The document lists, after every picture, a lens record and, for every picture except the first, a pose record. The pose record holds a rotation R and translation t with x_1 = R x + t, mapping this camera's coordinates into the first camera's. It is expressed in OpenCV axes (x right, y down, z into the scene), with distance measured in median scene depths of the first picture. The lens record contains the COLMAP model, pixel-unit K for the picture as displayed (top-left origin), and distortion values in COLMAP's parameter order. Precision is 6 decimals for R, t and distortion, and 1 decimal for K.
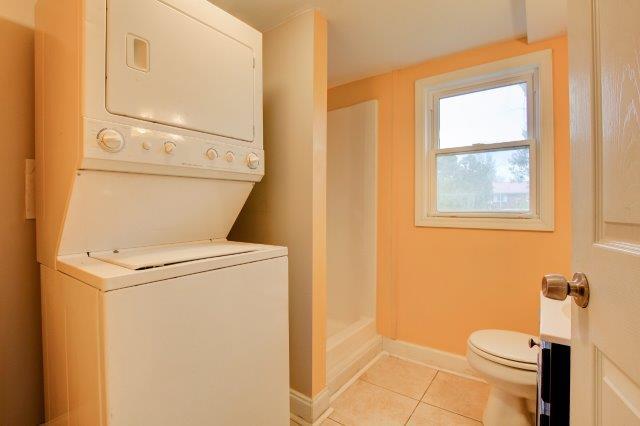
lens RADIAL K [[297.1, 0, 322.2], [0, 297.1, 218.0], [0, 0, 1]] dist [-0.035433, 0.006545]
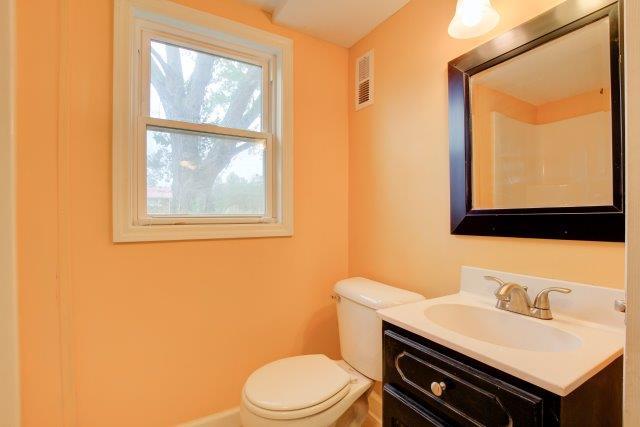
lens RADIAL K [[297.1, 0, 322.2], [0, 297.1, 218.5], [0, 0, 1]] dist [-0.035433, 0.006545]
pose [[0.384830, -0.014270, 0.922877, -0.048840], [0.028538, 0.999586, 0.003556, -0.010163], [-0.922546, 0.024969, 0.385078, 0.496975]]
